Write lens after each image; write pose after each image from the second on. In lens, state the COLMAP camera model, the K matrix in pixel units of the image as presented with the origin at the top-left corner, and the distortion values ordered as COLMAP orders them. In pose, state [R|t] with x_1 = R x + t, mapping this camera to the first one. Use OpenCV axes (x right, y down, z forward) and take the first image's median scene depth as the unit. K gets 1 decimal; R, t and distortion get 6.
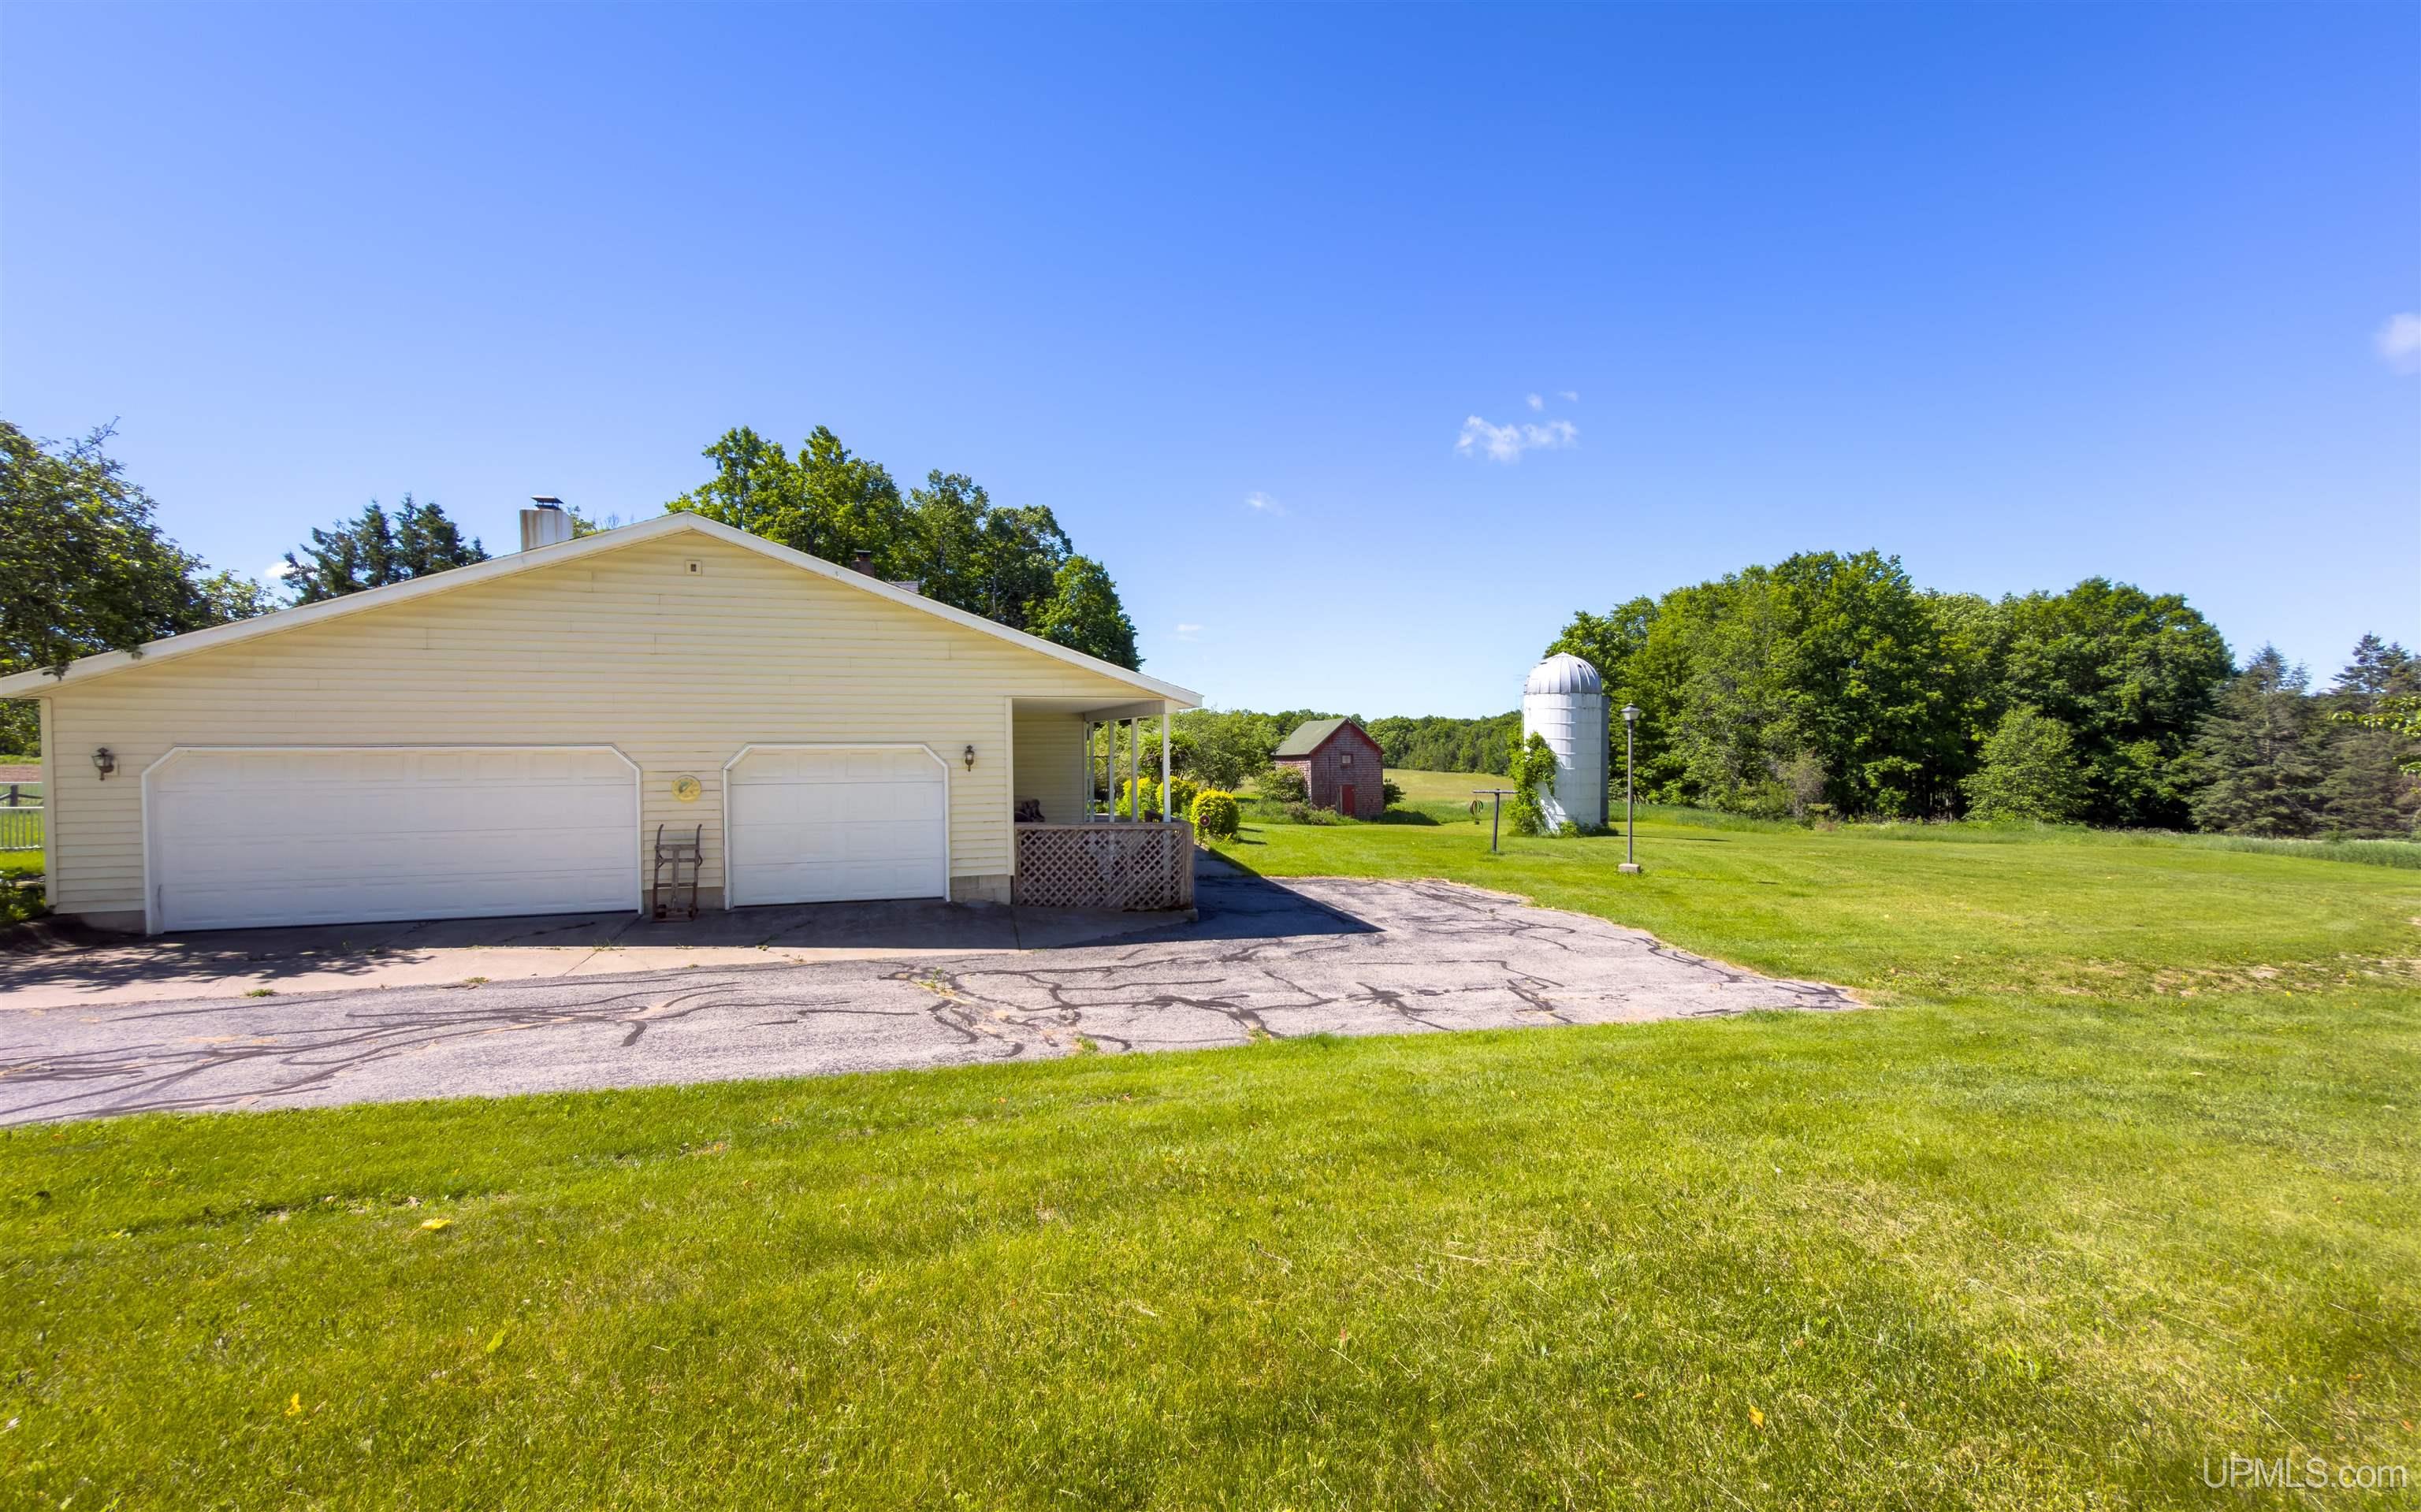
lens RADIAL K [[970.4, 0, 1226.2], [0, 970.4, 756.3], [0, 0, 1]] dist [0.003720, -0.001400]
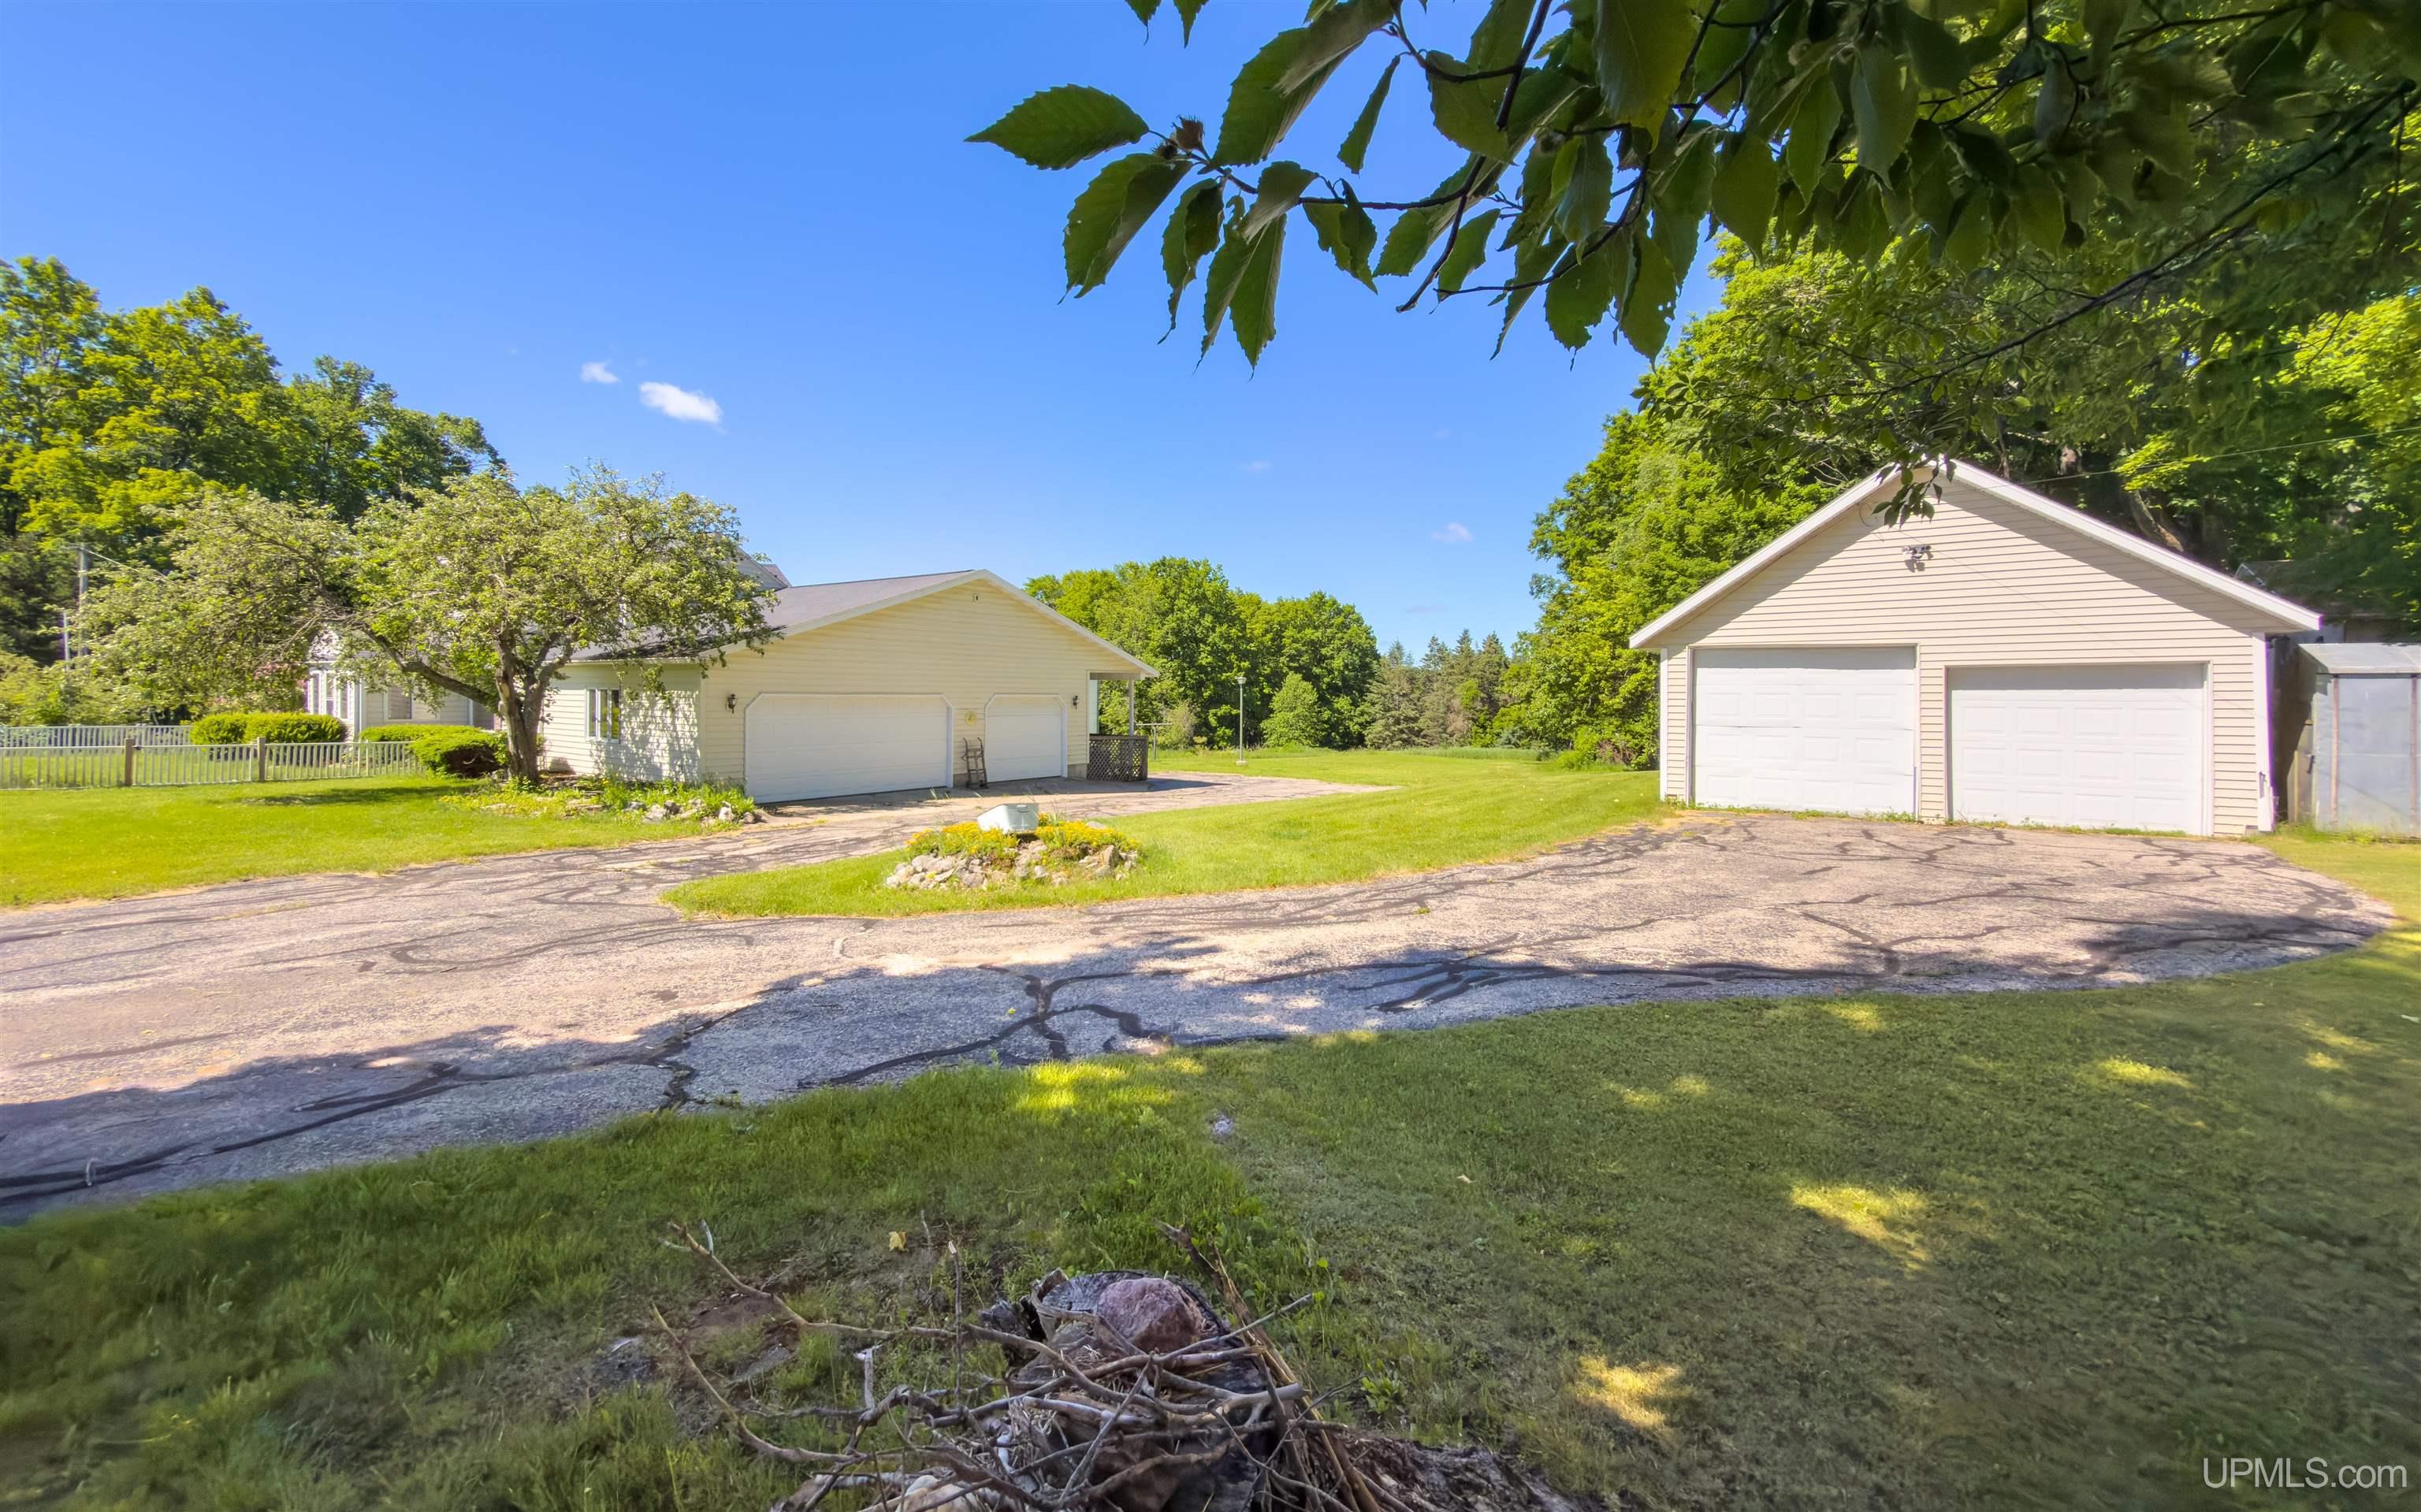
lens RADIAL K [[970.4, 0, 1222.2], [0, 970.4, 762.8], [0, 0, 1]] dist [0.003720, -0.001400]
pose [[0.772183, -0.036762, 0.634336, -0.248838], [0.000456, 0.998357, 0.057302, 0.002250], [-0.635400, -0.043958, 0.770931, -0.126815]]
